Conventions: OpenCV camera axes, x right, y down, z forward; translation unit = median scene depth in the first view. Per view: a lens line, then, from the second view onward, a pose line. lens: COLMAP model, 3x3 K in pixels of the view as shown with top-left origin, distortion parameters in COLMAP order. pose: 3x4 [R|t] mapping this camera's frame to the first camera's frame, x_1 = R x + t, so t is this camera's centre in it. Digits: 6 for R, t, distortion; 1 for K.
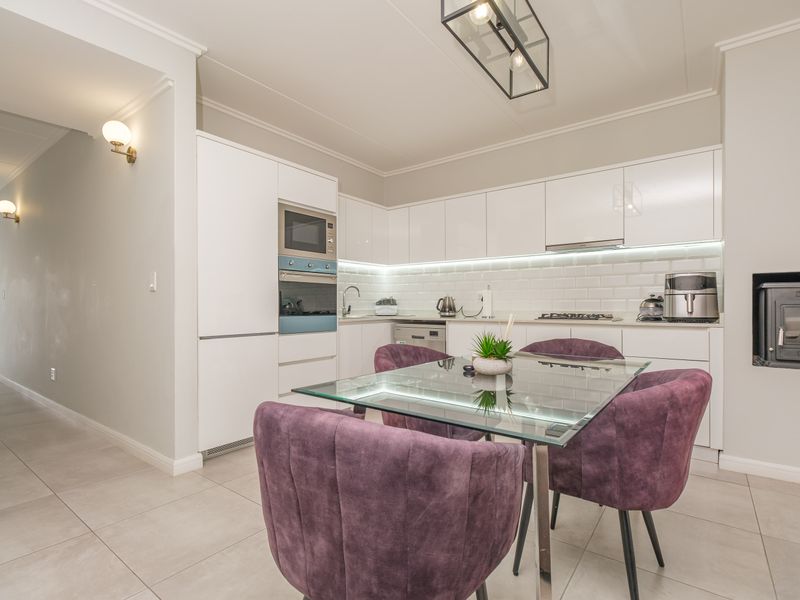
lens RADIAL K [[406.4, 0, 399.1], [0, 406.4, 306.4], [0, 0, 1]] dist [-0.000146, -0.000500]
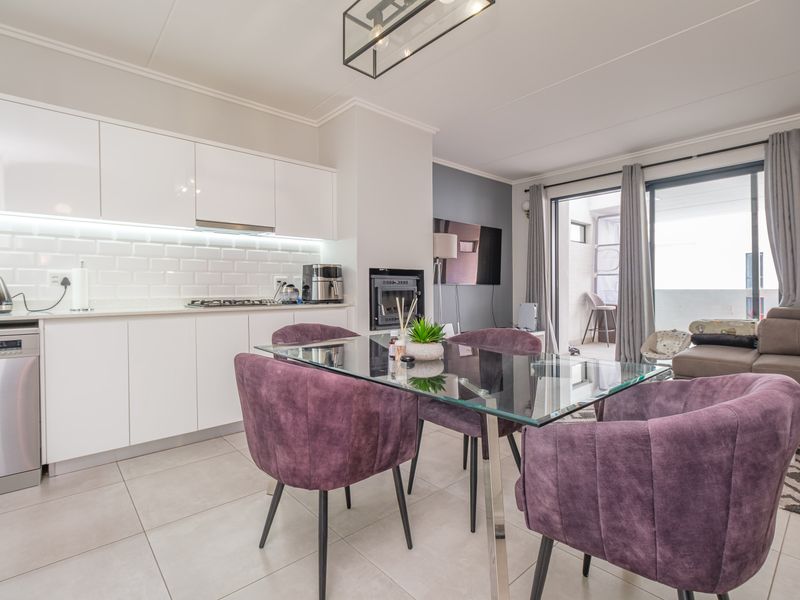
lens RADIAL K [[397.7, 0, 400.4], [0, 397.7, 293.9], [0, 0, 1]] dist [0.002382, 0.000427]
pose [[0.206482, -0.010882, 0.978390, -0.482651], [0.010138, 0.999908, 0.008982, -0.000204], [-0.978398, 0.008064, 0.206573, 0.574183]]
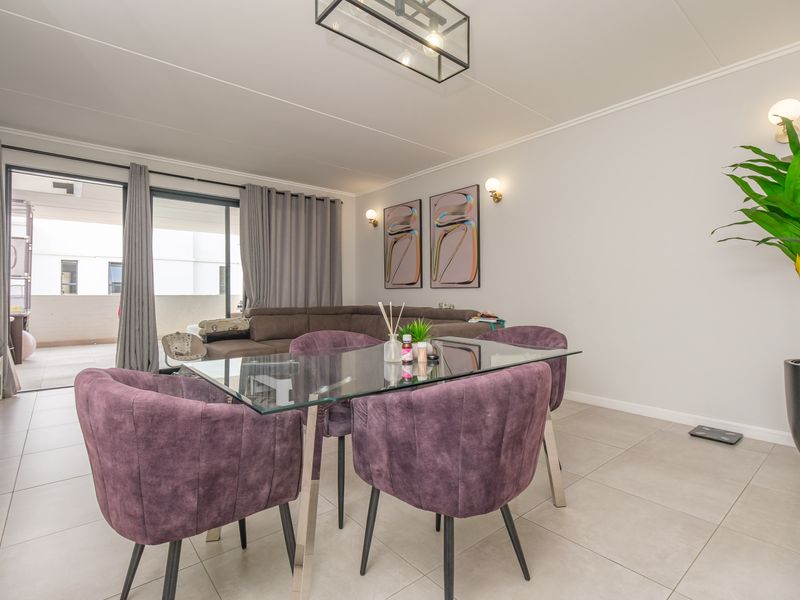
lens RADIAL K [[403.0, 0, 397.9], [0, 403.0, 288.8], [0, 0, 1]] dist [0.001729, 0.000462]
pose [[-0.972978, 0.003994, 0.230864, 0.030463], [0.002131, 0.999963, -0.008319, -0.002733], [-0.230889, -0.007602, -0.972950, 1.380586]]
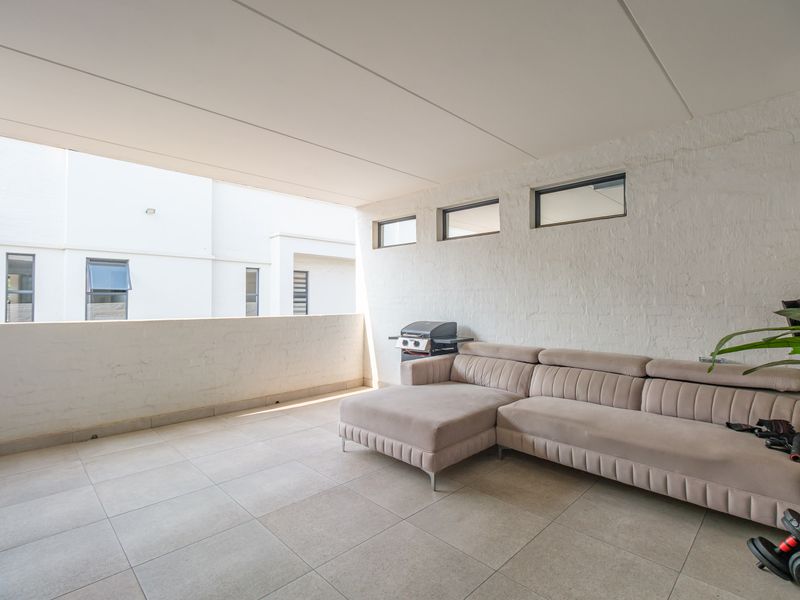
lens RADIAL K [[397.7, 0, 400.4], [0, 397.7, 293.9], [0, 0, 1]] dist [0.002382, 0.000427]
pose [[-0.989108, 0.002022, 0.147178, 2.039800], [0.000338, 0.999934, -0.011470, -0.070683], [-0.147192, -0.011295, -0.989043, -0.117609]]
